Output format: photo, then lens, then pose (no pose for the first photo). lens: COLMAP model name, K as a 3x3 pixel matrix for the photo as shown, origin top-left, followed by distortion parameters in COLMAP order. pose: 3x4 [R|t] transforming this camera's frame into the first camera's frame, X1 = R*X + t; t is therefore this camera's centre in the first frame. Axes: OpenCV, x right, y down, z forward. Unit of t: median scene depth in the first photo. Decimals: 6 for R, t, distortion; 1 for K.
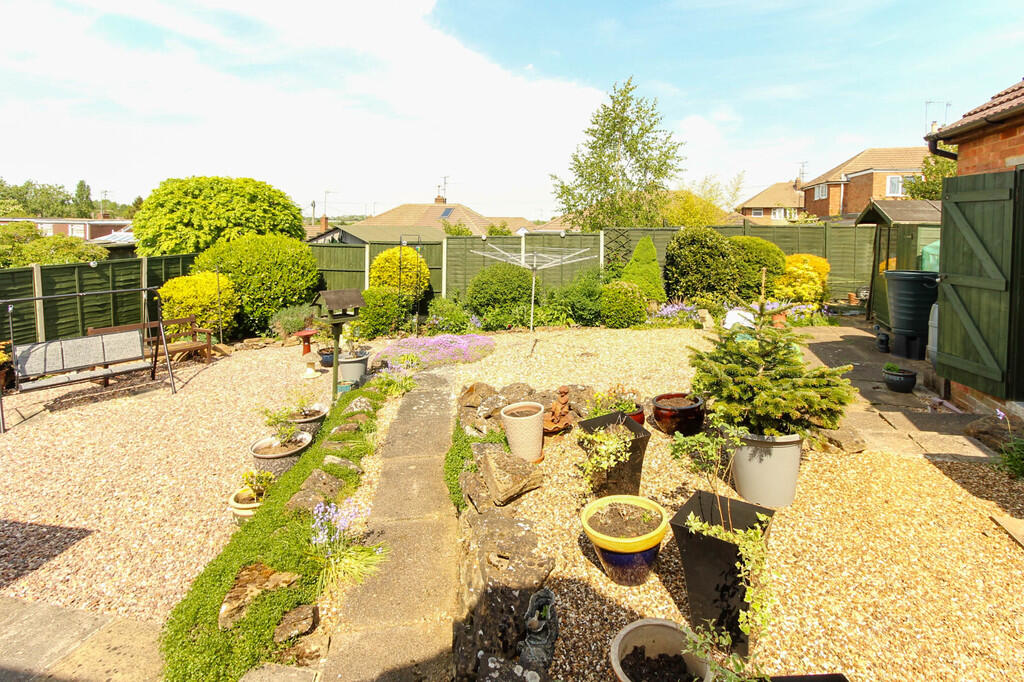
lens RADIAL K [[474.0, 0, 512.0], [0, 474.0, 238.3], [0, 0, 1]] dist [0.002192, 0.001261]
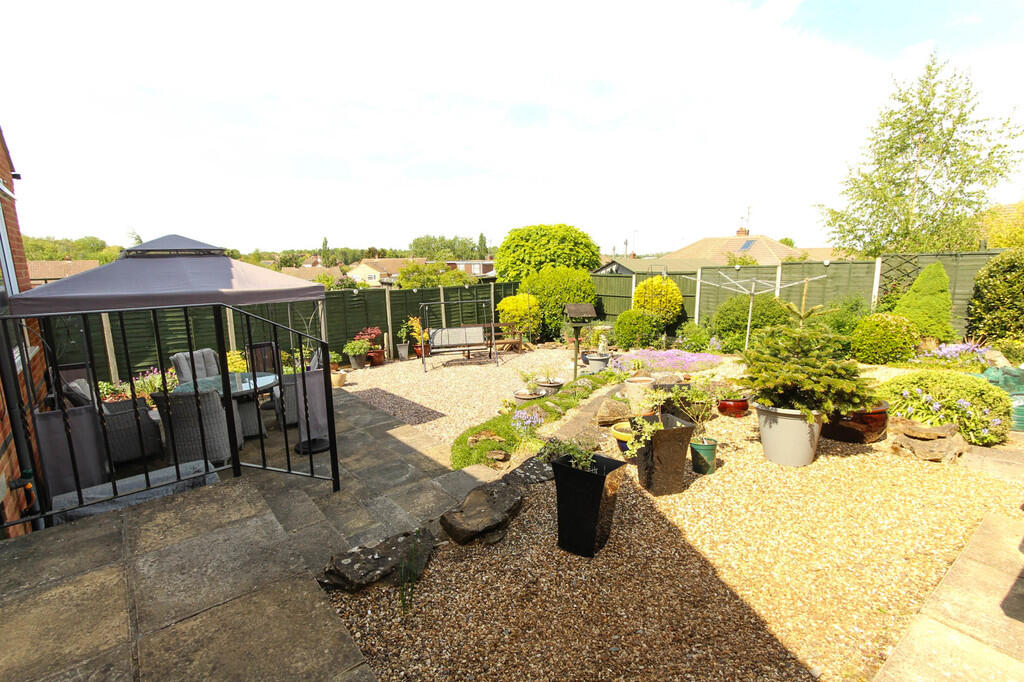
lens RADIAL K [[460.8, 0, 512.0], [0, 460.8, 341.0], [0, 0, 1]] dist [-0.002326, 0.000069]
pose [[0.774351, 0.087615, -0.626661, 0.214939], [0.001309, 0.990143, 0.140052, 0.017463], [0.632755, -0.109270, 0.766603, -0.110928]]
